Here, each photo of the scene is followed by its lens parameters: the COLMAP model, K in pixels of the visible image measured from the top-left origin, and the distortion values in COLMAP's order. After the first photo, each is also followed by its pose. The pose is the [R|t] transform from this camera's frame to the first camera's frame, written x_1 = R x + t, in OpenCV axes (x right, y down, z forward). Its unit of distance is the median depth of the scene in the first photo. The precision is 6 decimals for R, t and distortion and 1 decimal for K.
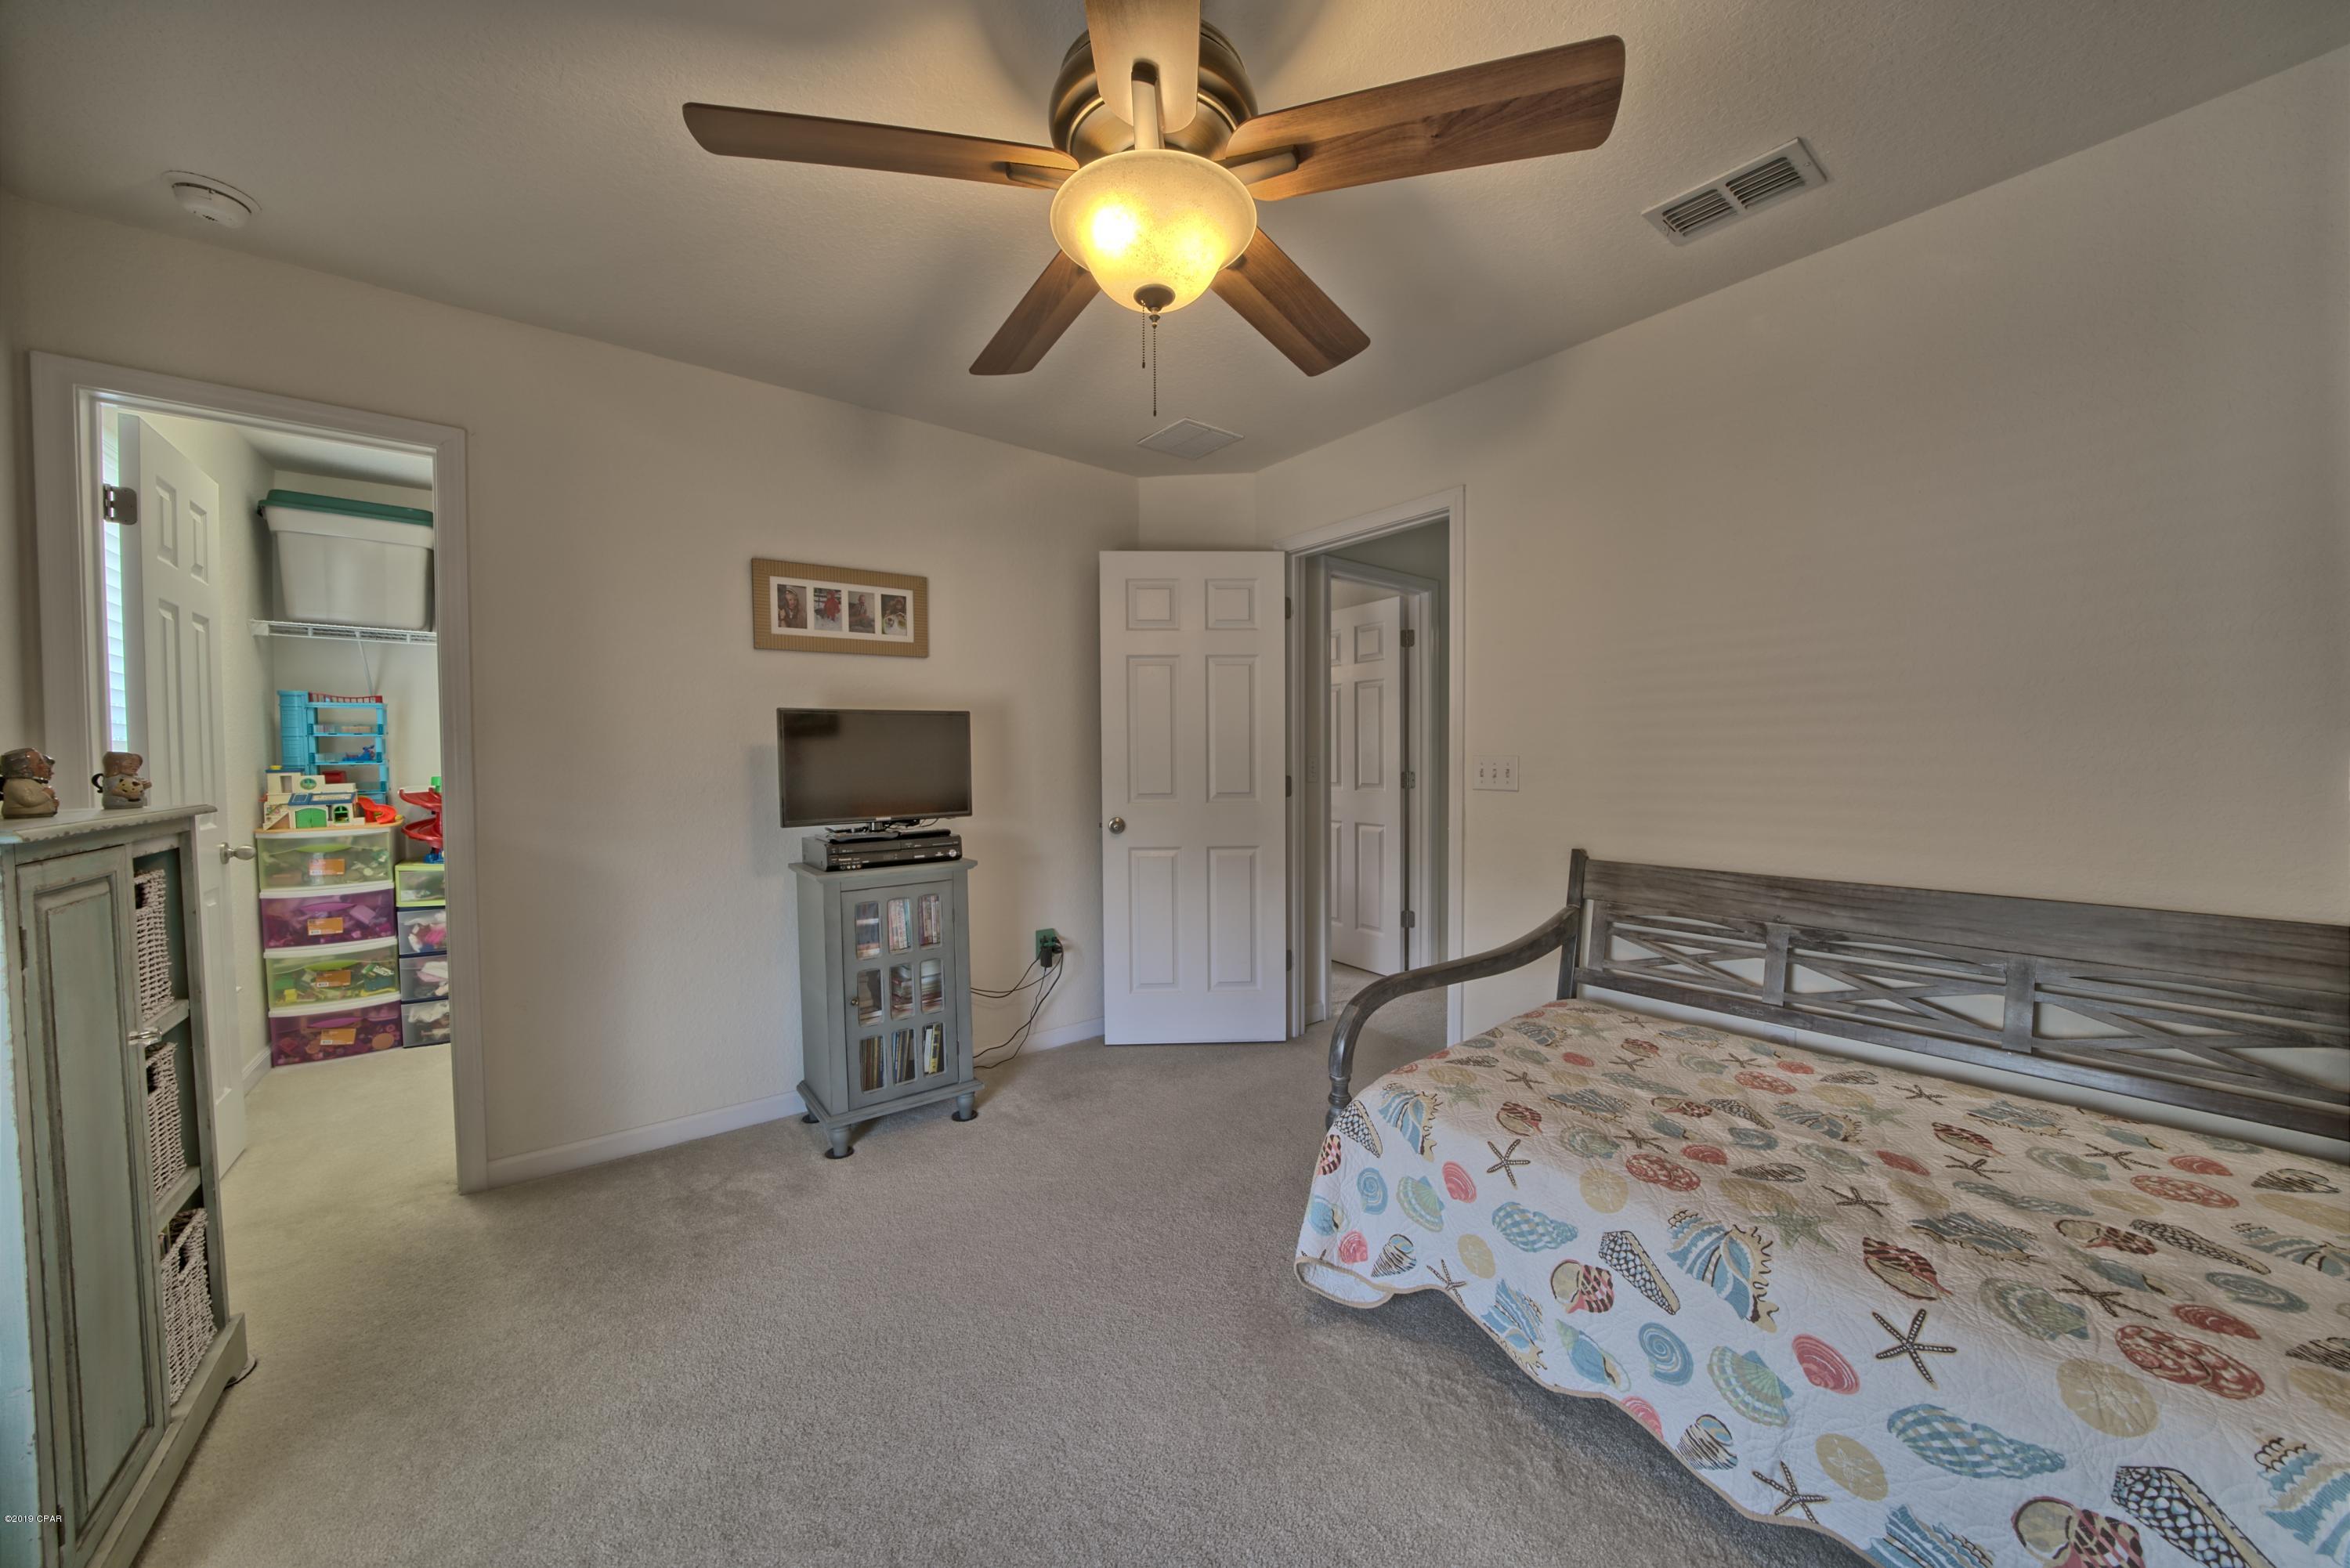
lens RADIAL K [[809.0, 0, 1172.4], [0, 809.0, 782.7], [0, 0, 1]] dist [-0.022694, -0.000002]
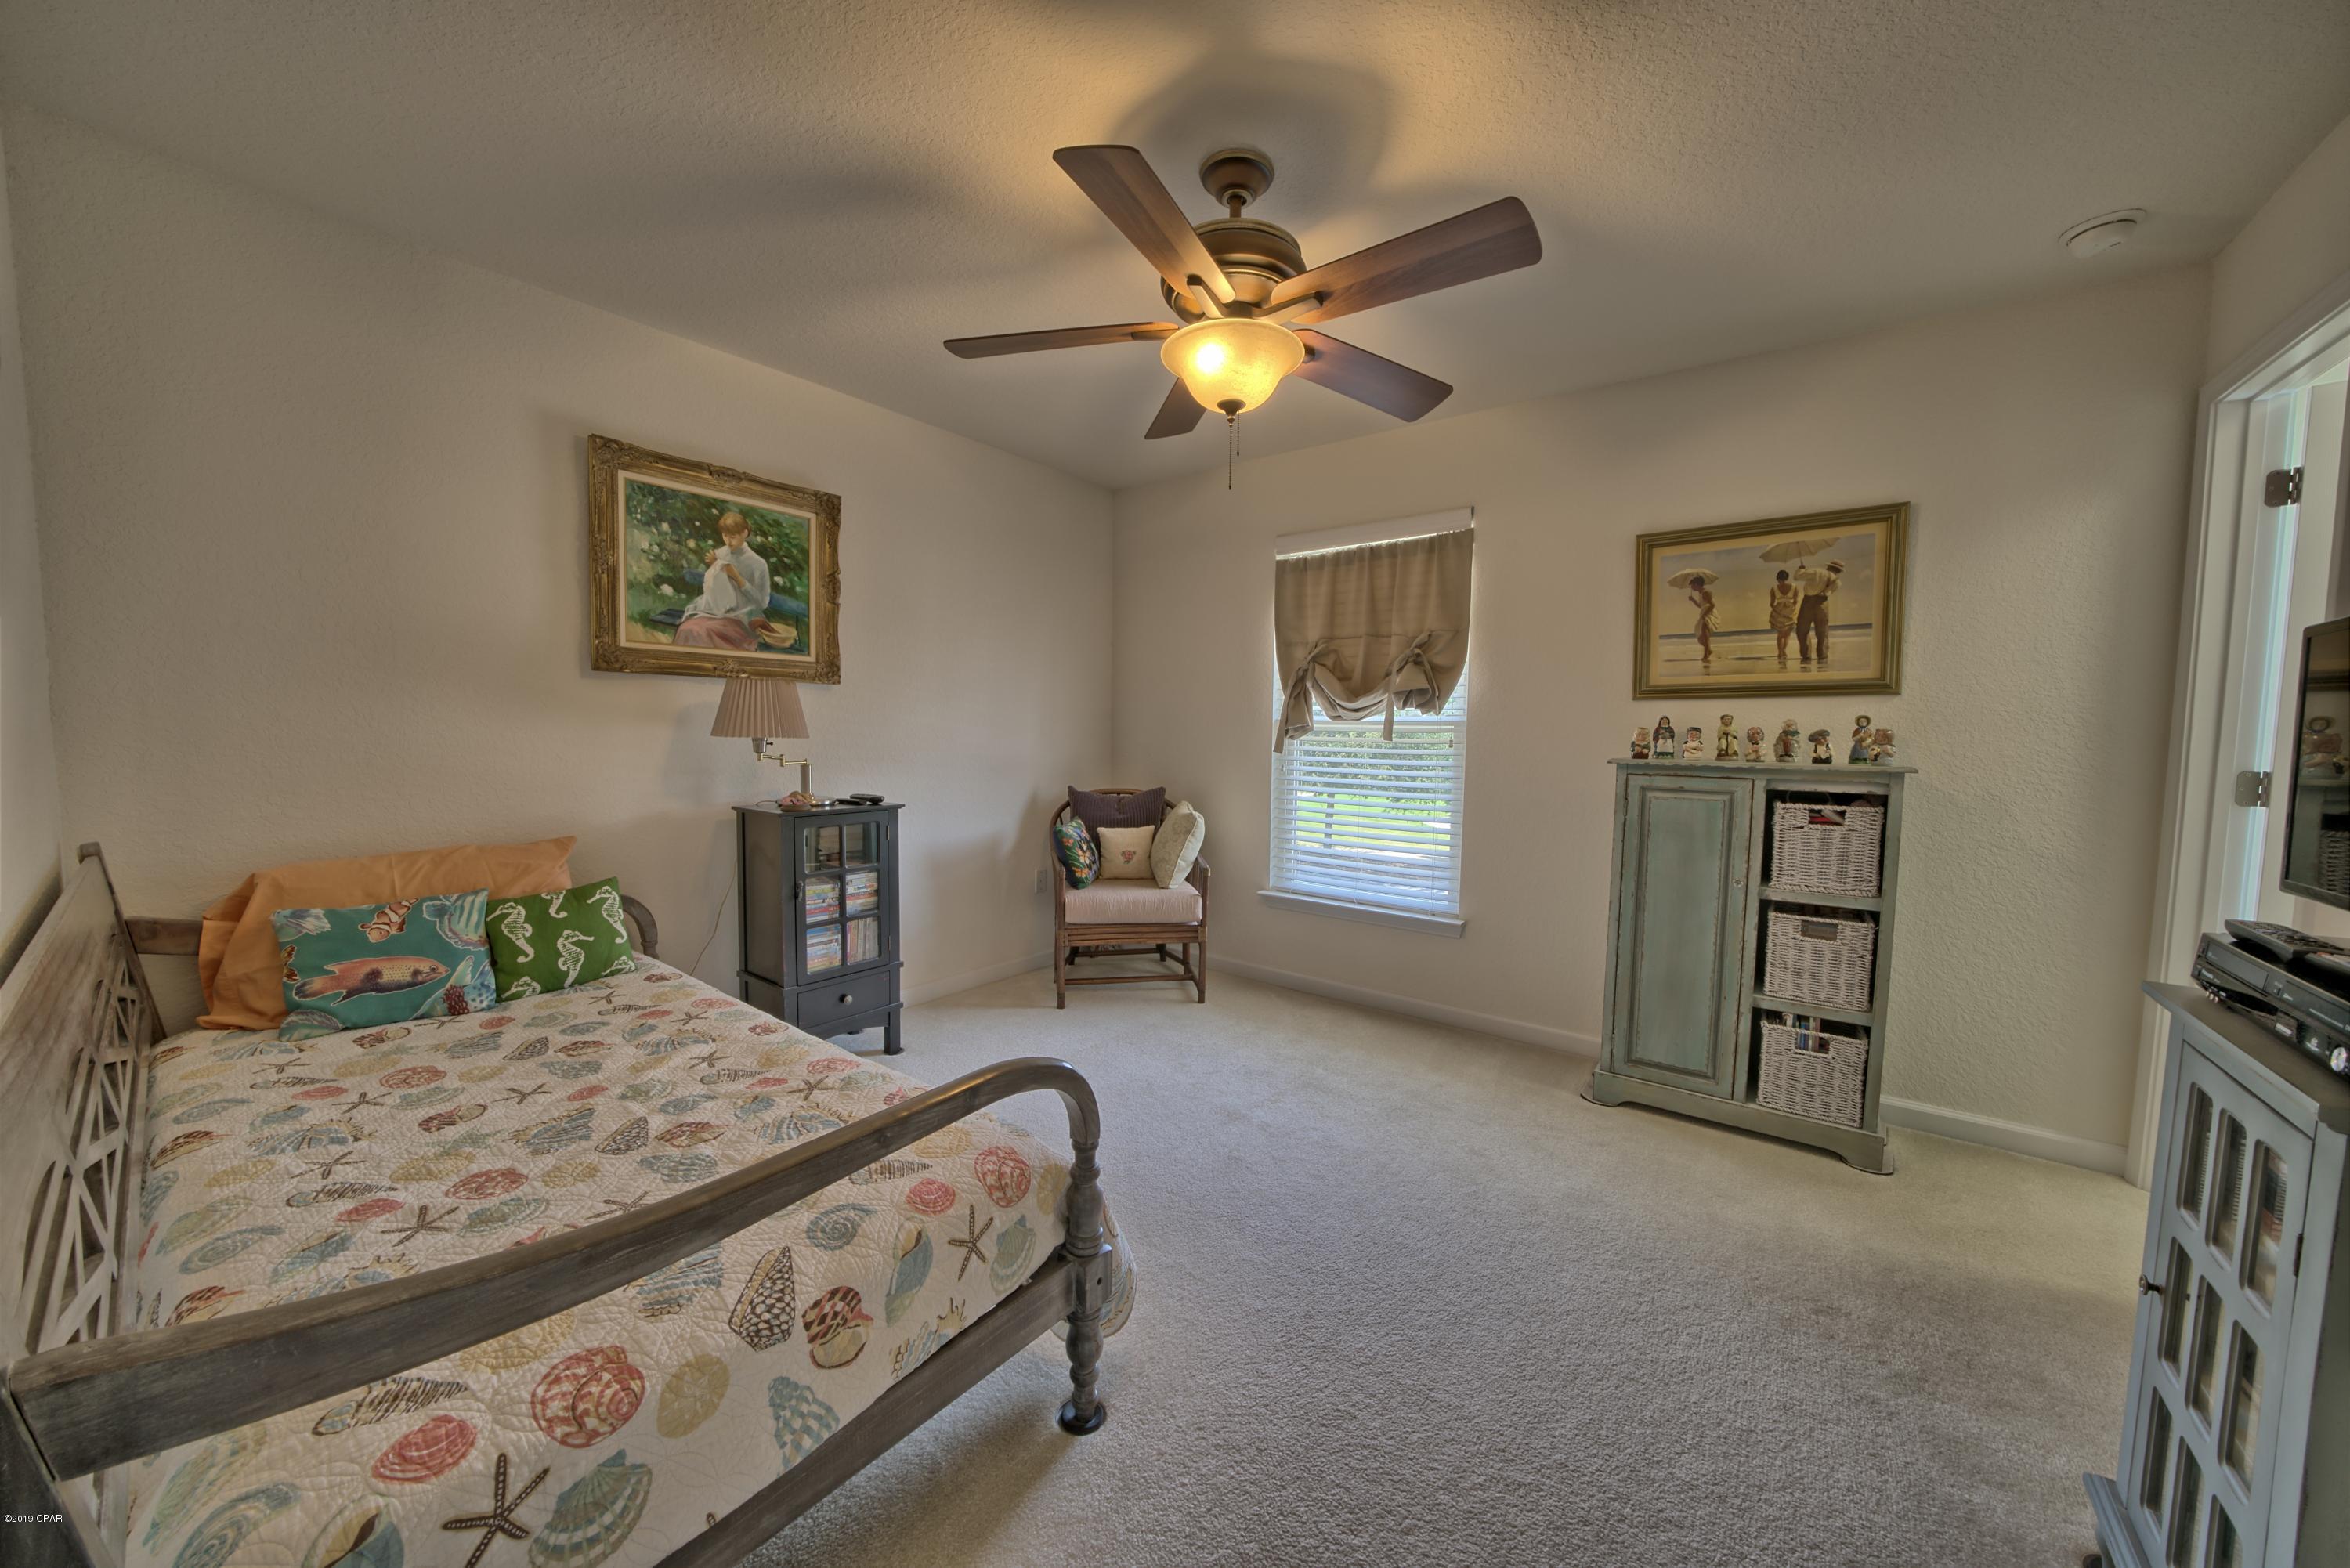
lens RADIAL K [[809.0, 0, 1172.4], [0, 809.0, 782.7], [0, 0, 1]] dist [-0.022694, -0.000002]
pose [[-0.968319, 0.013834, -0.249334, 0.402838], [-0.011384, 0.994981, 0.099416, -0.062464], [0.249458, 0.099105, -0.963301, 2.188517]]
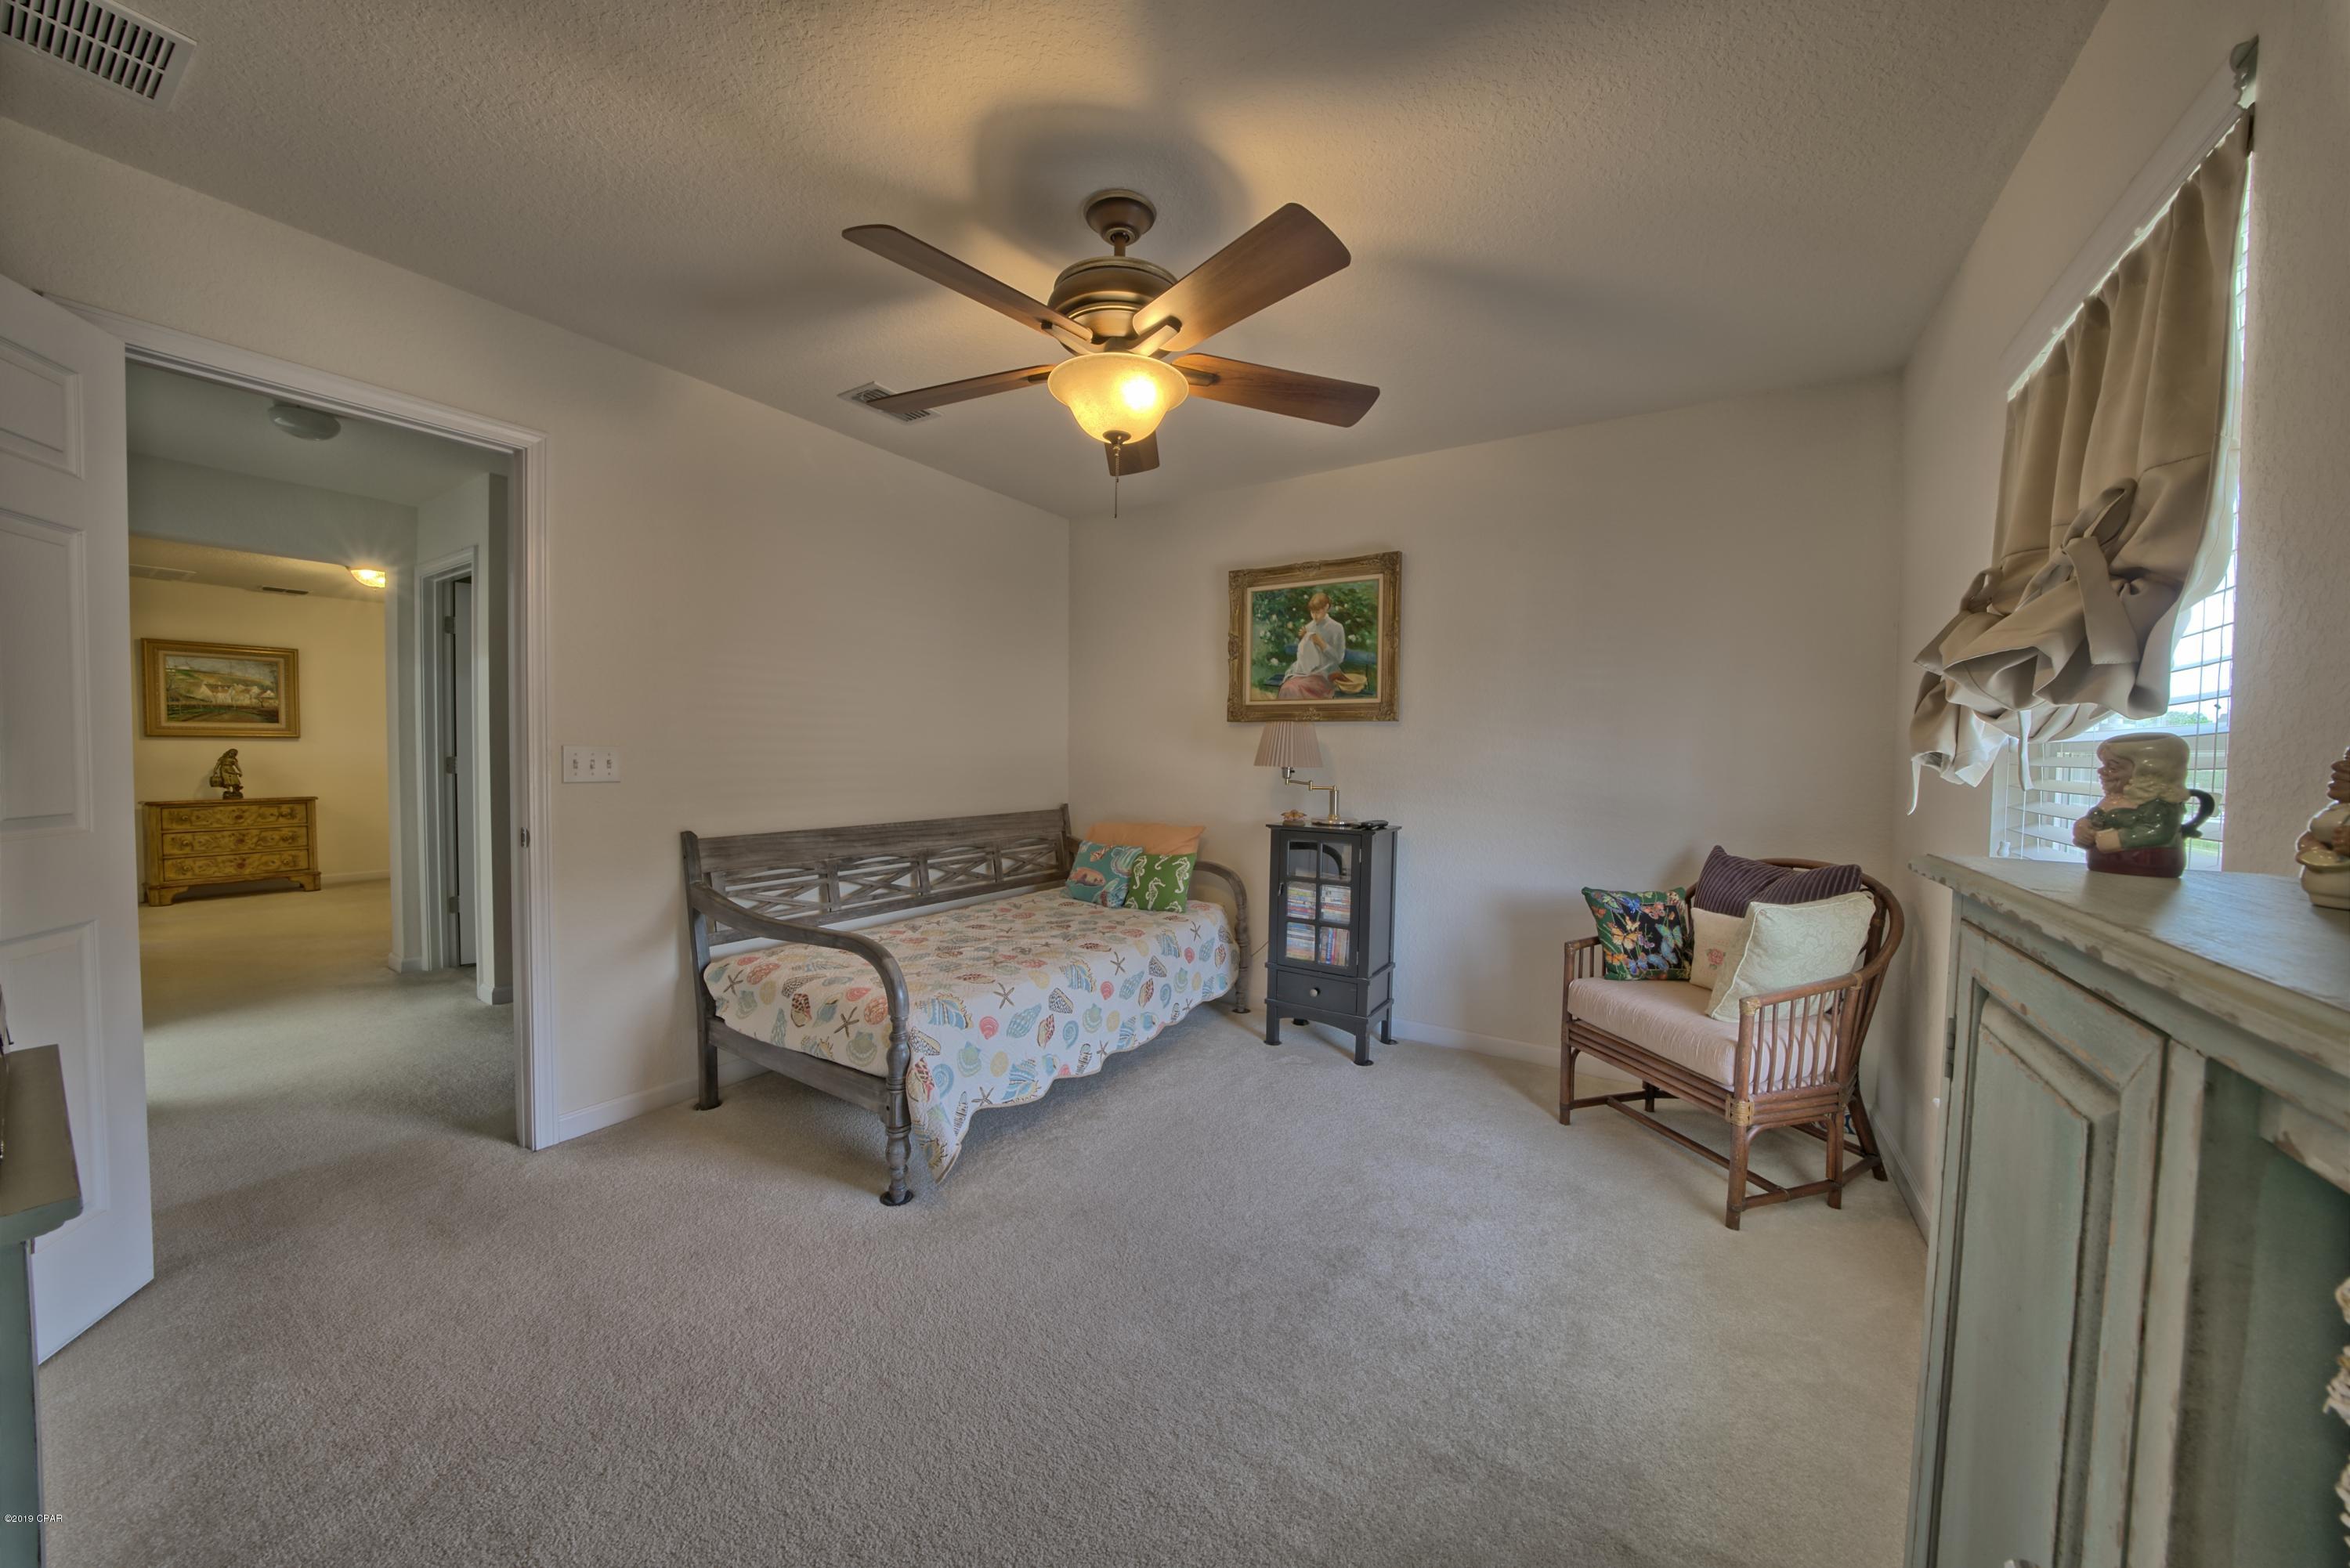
lens RADIAL K [[809.0, 0, 1172.4], [0, 809.0, 782.7], [0, 0, 1]] dist [-0.022694, -0.000002]
pose [[-0.333054, -0.030033, 0.942429, -1.313442], [0.020555, 0.999024, 0.039100, -0.024114], [-0.942684, 0.032394, -0.332112, 1.275661]]
